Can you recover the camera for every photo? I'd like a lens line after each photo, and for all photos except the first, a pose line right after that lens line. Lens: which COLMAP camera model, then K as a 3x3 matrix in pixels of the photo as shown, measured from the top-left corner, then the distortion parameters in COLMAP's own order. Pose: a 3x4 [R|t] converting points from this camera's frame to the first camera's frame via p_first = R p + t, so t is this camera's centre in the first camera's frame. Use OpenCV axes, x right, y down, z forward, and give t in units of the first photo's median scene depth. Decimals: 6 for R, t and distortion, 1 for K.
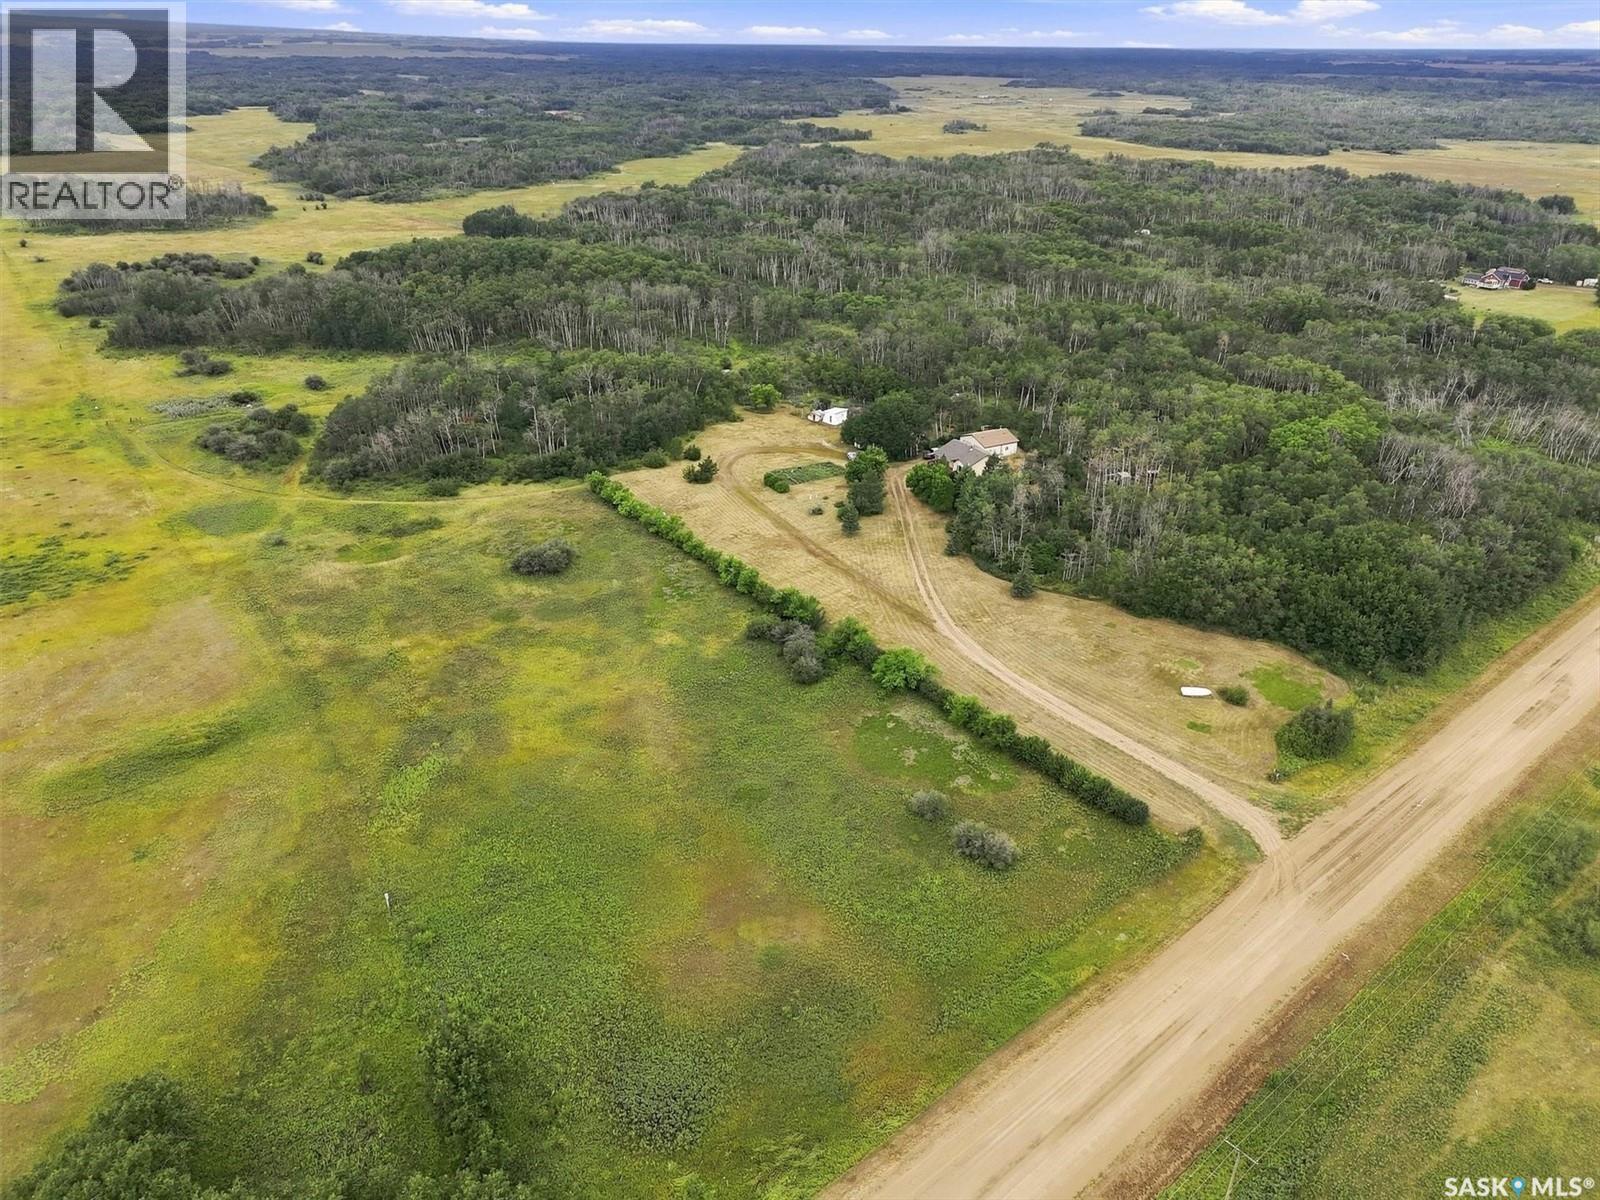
lens RADIAL K [[1168.5, 0, 800.0], [0, 1168.5, 600.0], [0, 0, 1]] dist [0.069777, -0.071471]
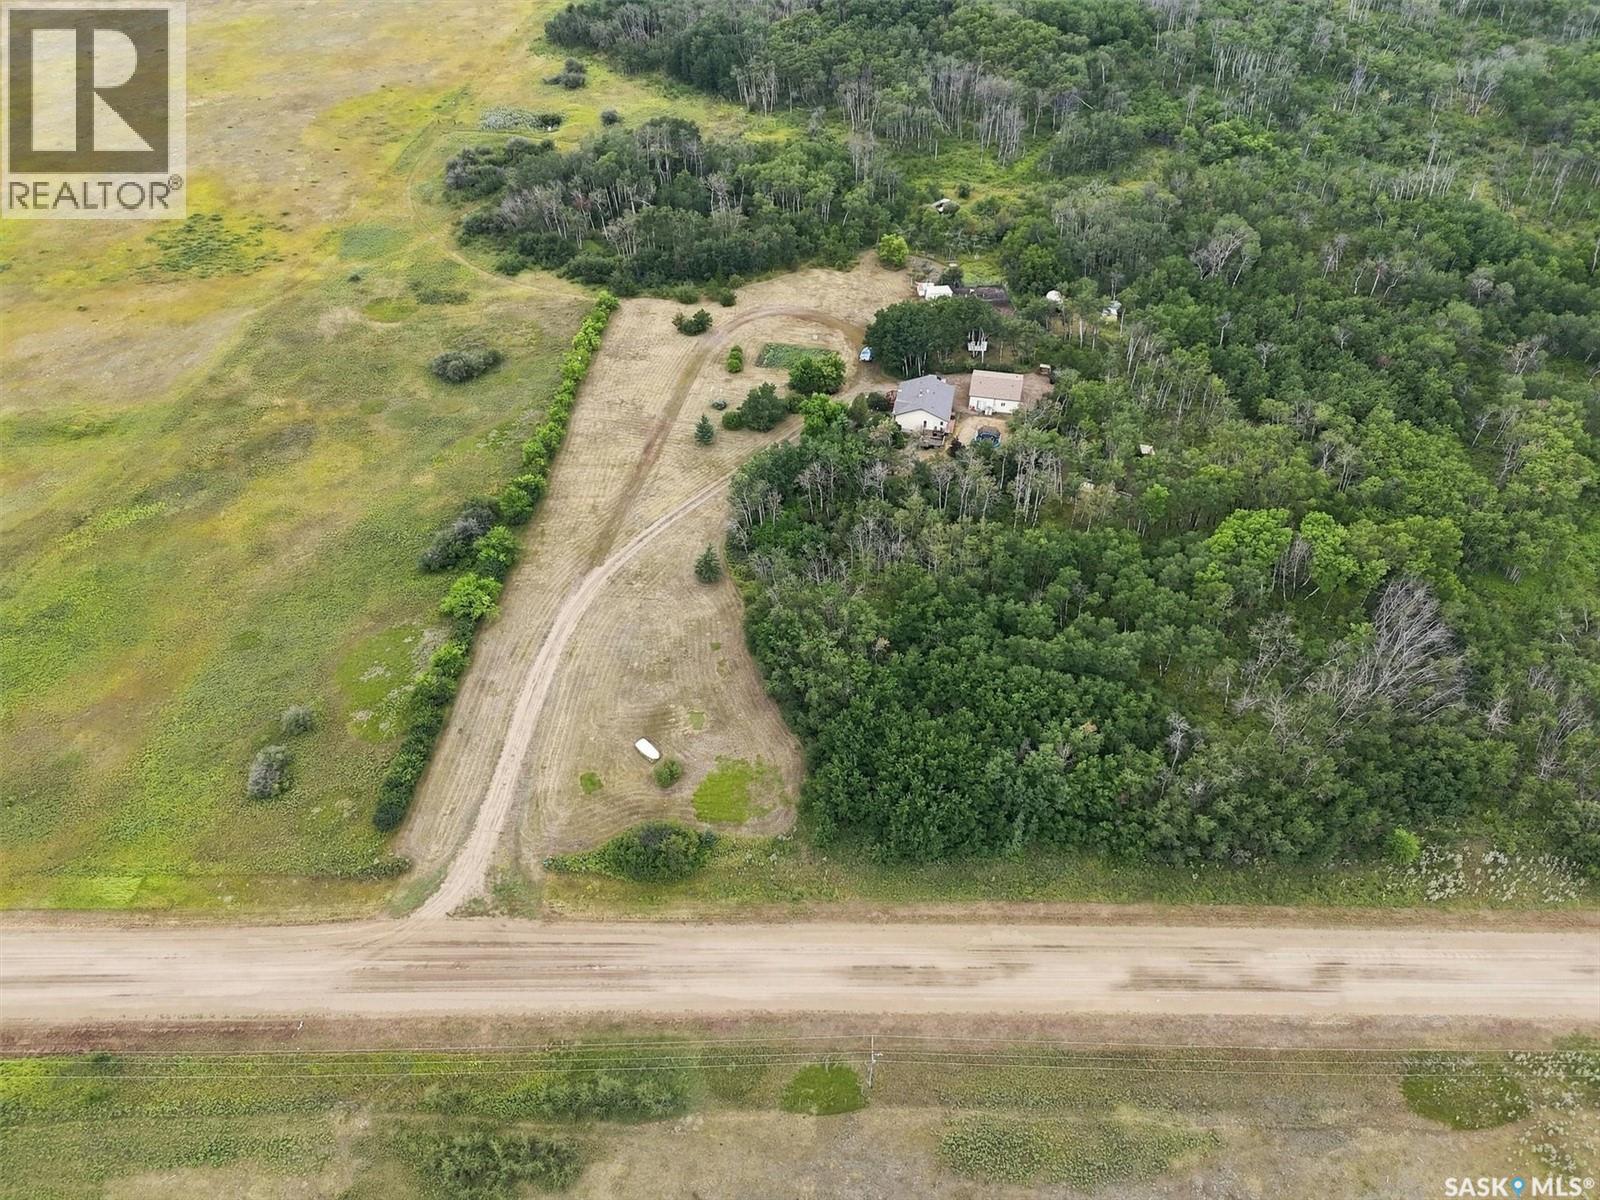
lens RADIAL K [[1168.5, 0, 800.0], [0, 1168.5, 600.0], [0, 0, 1]] dist [0.069777, -0.071471]
pose [[0.753358, 0.430010, -0.497537, 0.806583], [-0.282274, 0.894790, 0.345936, -0.373318], [0.593948, -0.120172, 0.795478, 0.321026]]
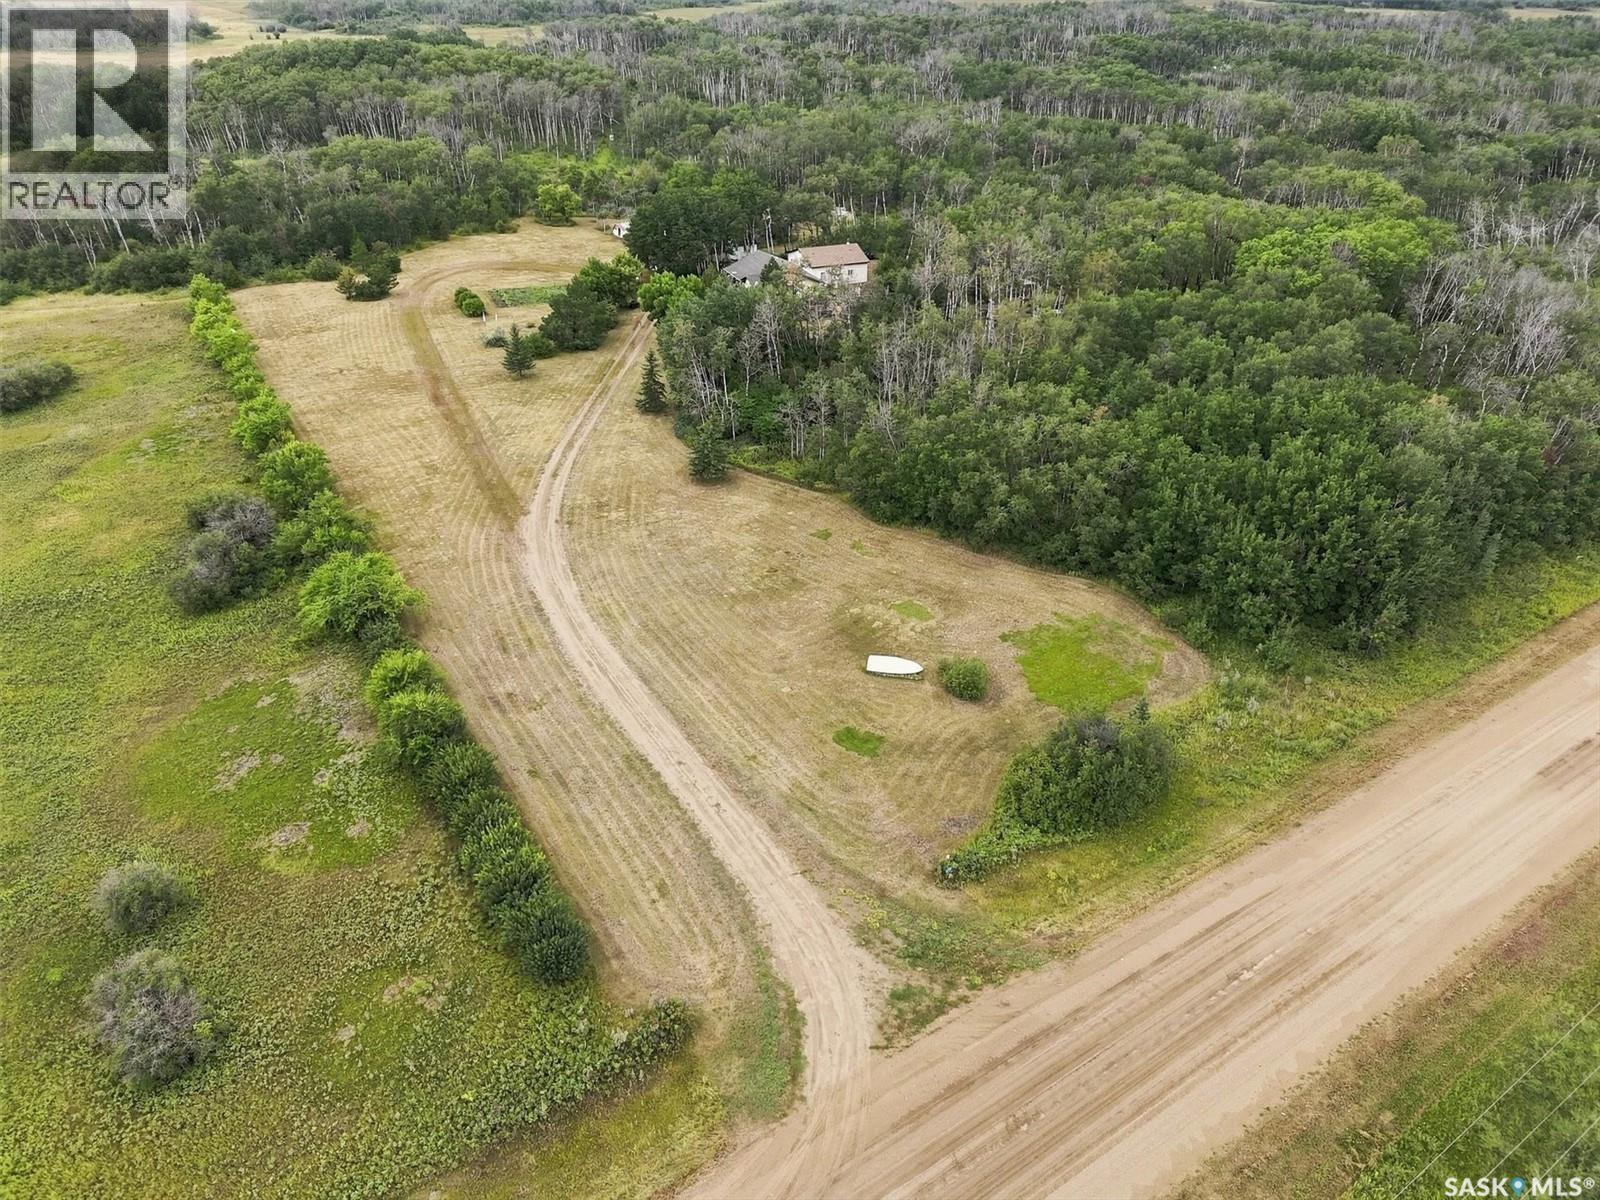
lens RADIAL K [[1168.5, 0, 800.0], [0, 1168.5, 600.0], [0, 0, 1]] dist [0.069777, -0.071471]
pose [[0.993908, 0.053135, -0.096563, 0.326602], [-0.046281, 0.996339, 0.071885, 0.013977], [0.100029, -0.066978, 0.992728, 0.472027]]
